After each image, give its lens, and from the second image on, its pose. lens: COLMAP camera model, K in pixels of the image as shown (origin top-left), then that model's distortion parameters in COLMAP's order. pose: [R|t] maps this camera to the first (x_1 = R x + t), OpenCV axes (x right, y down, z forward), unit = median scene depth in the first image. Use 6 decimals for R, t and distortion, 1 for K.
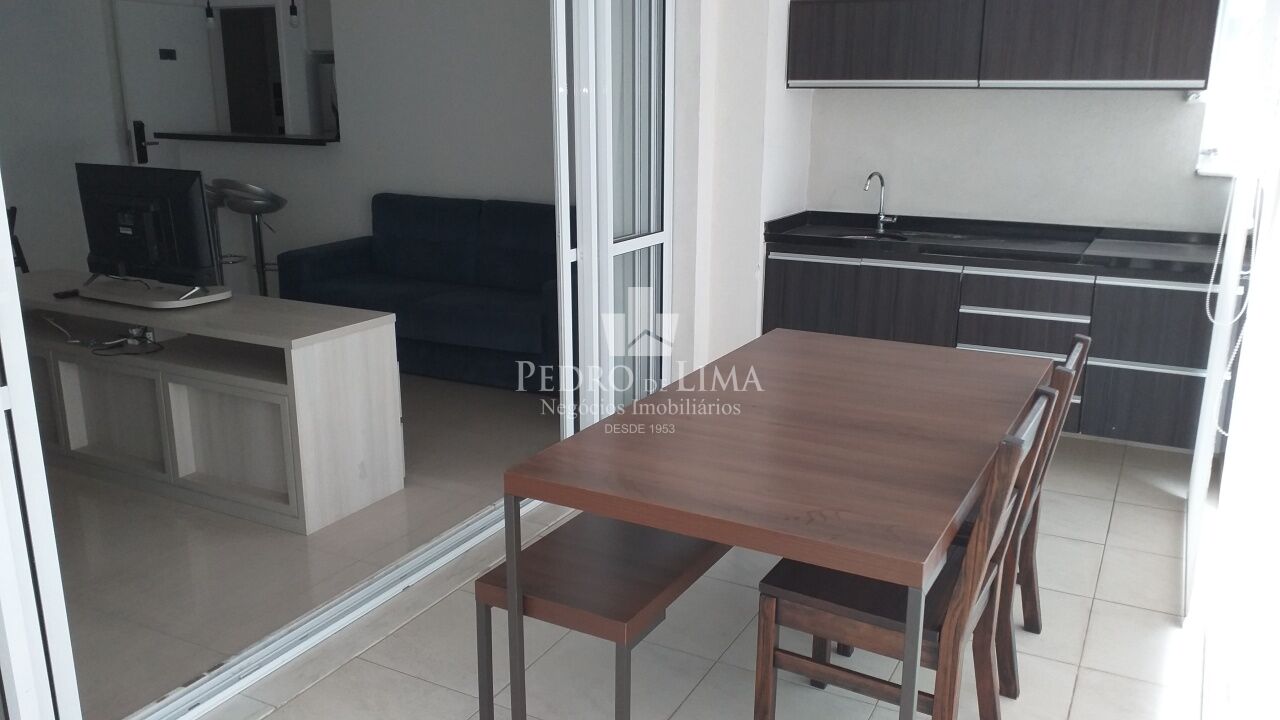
lens RADIAL K [[1013.7, 0, 652.6], [0, 1013.7, 359.8], [0, 0, 1]] dist [0.108555, -0.183824]
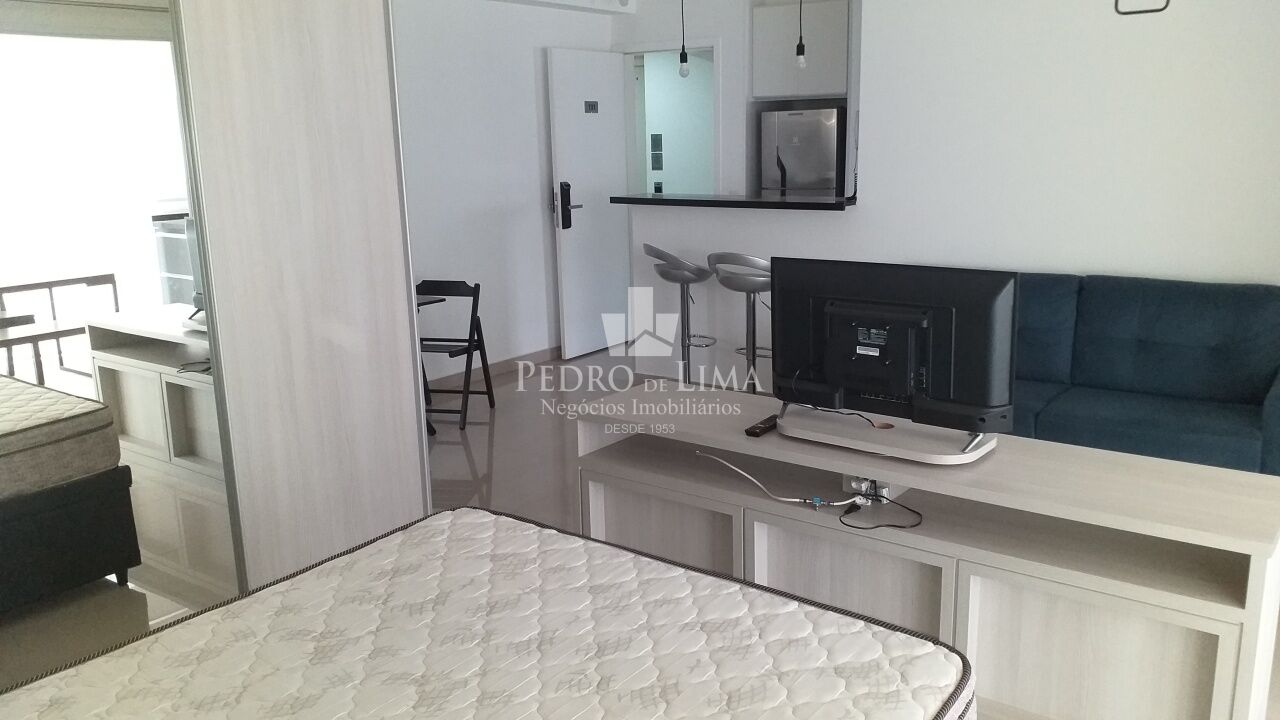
lens RADIAL K [[1013.7, 0, 652.6], [0, 1013.7, 359.8], [0, 0, 1]] dist [0.108555, -0.183824]
pose [[0.988057, 0.004875, -0.154013, -0.535265], [-0.010028, 0.999415, -0.032695, -0.091448], [0.153763, 0.033849, 0.987528, 0.258970]]
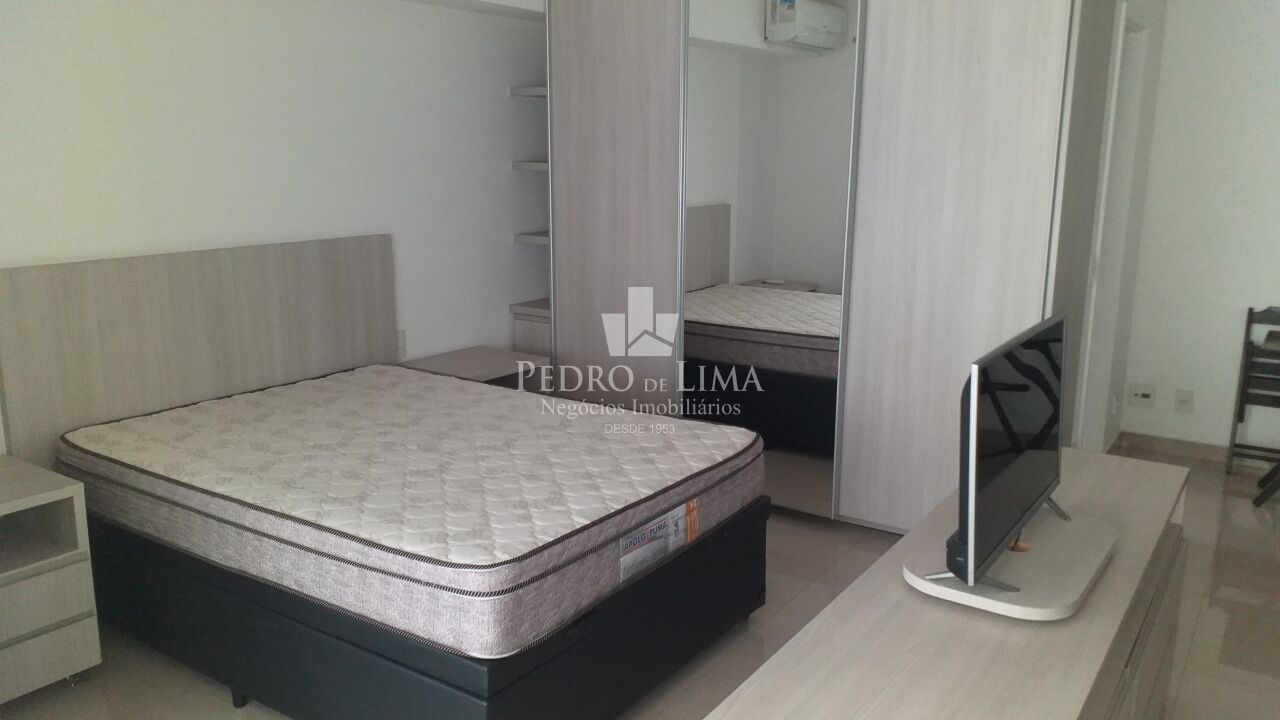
lens RADIAL K [[1013.7, 0, 652.6], [0, 1013.7, 359.8], [0, 0, 1]] dist [0.108555, -0.183824]
pose [[-0.100480, 0.202535, -0.974107, 0.051926], [-0.265147, 0.938204, 0.222420, -0.235863], [0.958958, 0.280630, -0.040569, 0.809248]]
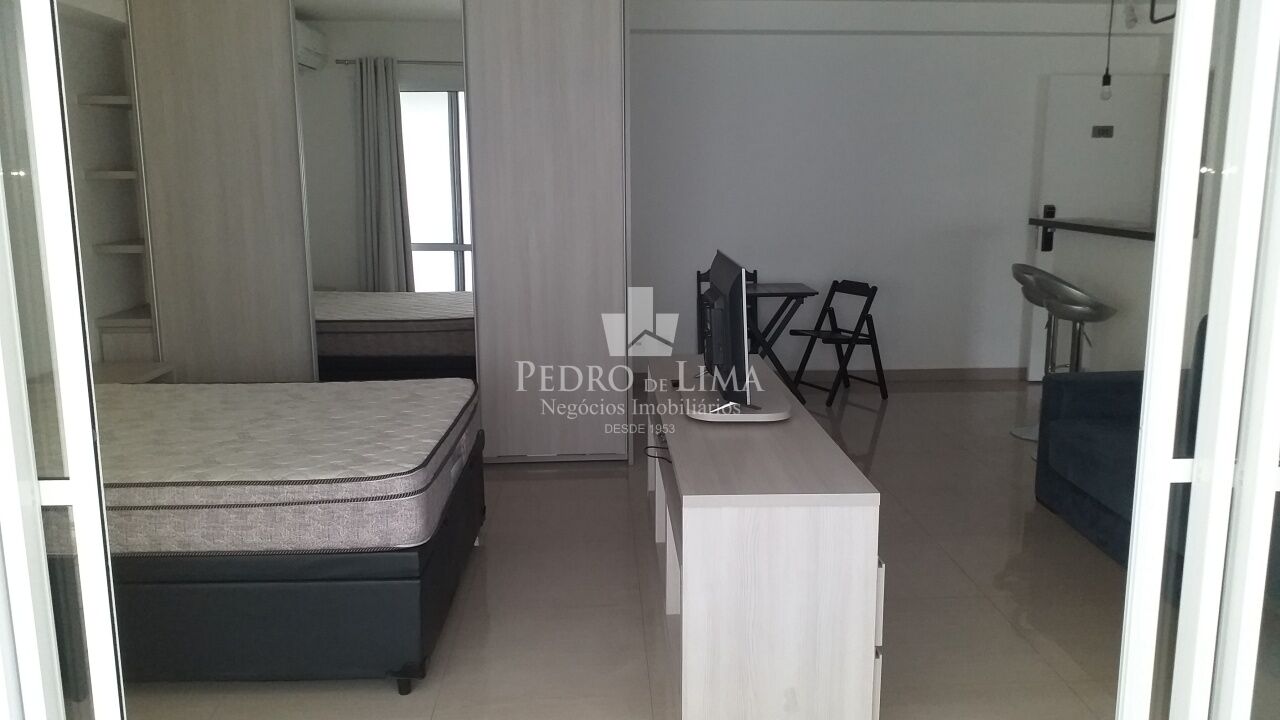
lens RADIAL K [[1013.7, 0, 652.6], [0, 1013.7, 359.8], [0, 0, 1]] dist [0.108555, -0.183824]
pose [[0.505809, 0.149882, -0.849525, 0.213586], [-0.216415, 0.975344, 0.043226, -0.120010], [0.835058, 0.161986, 0.525774, 0.481016]]
